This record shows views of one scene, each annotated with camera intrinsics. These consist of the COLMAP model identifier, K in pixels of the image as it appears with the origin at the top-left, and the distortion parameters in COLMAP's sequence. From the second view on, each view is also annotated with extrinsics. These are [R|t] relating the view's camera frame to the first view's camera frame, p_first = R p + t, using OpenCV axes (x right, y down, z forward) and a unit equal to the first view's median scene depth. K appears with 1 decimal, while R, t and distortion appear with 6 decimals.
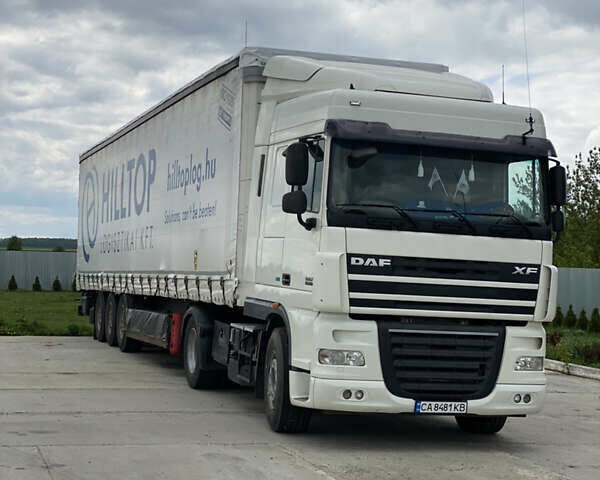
lens RADIAL K [[1214.6, 0, 303.7], [0, 1214.6, 243.2], [0, 0, 1]] dist [0.105104, 0.000000]
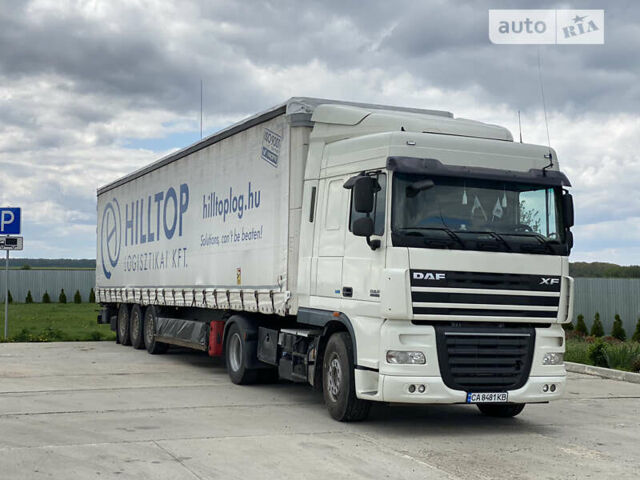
lens RADIAL K [[966.5, 0, 317.3], [0, 966.5, 238.5], [0, 0, 1]] dist [0.105424, 0.000000]
pose [[0.995322, -0.012545, 0.095794, -0.136853], [0.014561, 0.999686, -0.020374, -0.003481], [-0.095509, 0.021673, 0.995193, 0.065333]]
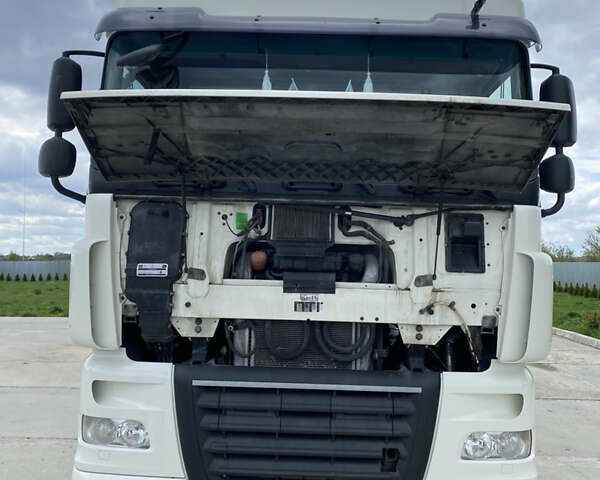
lens RADIAL K [[646.3, 0, 300.6], [0, 646.3, 245.5], [0, 0, 1]] dist [0.018778, 0.000000]
pose [[0.945593, -0.038908, -0.323016, 0.198700], [0.026065, 0.998692, -0.043994, 0.024593], [0.324305, 0.033181, 0.945371, 0.713656]]
